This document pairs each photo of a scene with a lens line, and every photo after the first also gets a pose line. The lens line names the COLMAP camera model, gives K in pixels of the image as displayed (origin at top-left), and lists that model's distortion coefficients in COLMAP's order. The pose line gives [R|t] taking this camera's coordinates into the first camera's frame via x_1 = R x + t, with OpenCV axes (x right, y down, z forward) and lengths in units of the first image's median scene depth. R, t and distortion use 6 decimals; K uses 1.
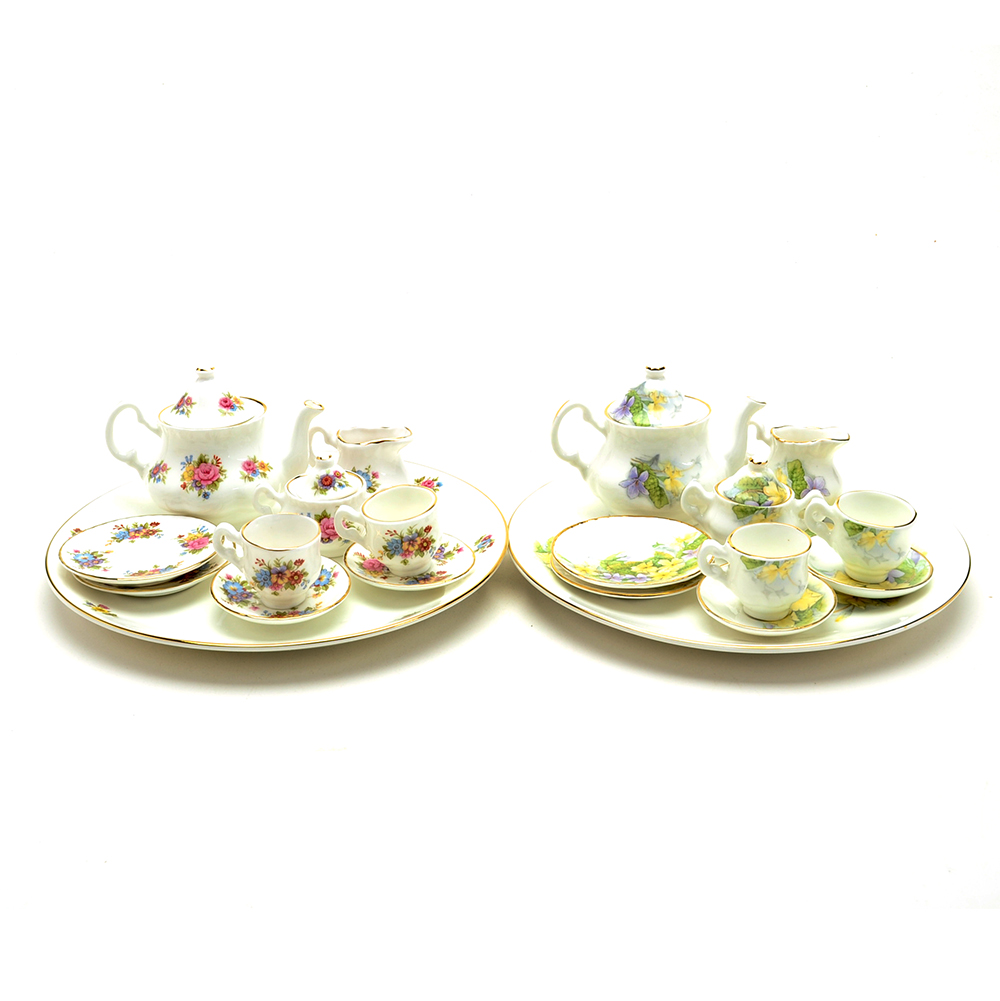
lens RADIAL K [[1531.6, 0, 500.0], [0, 1531.6, 500.5], [0, 0, 1]] dist [-0.018426, -0.011404]
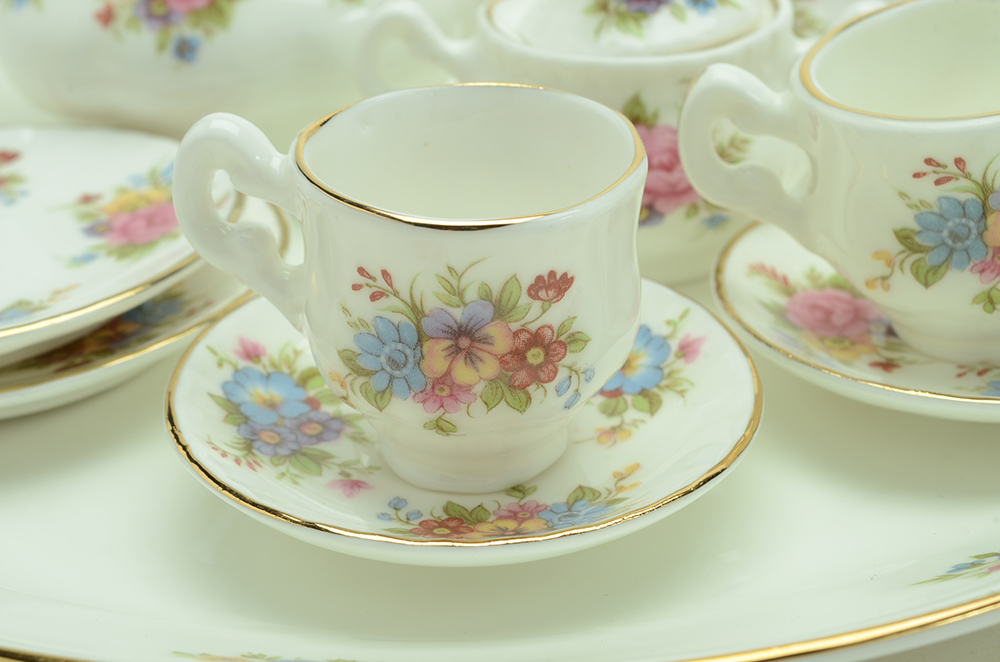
lens RADIAL K [[2235.5, 0, 500.0], [0, 2235.5, 331.0], [0, 0, 1]] dist [0.046033, 0.179583]
pose [[0.993548, 0.015679, -0.112321, -0.098783], [-0.012284, 0.999448, 0.030853, 0.035635], [0.112742, -0.029275, 0.993193, 0.657470]]
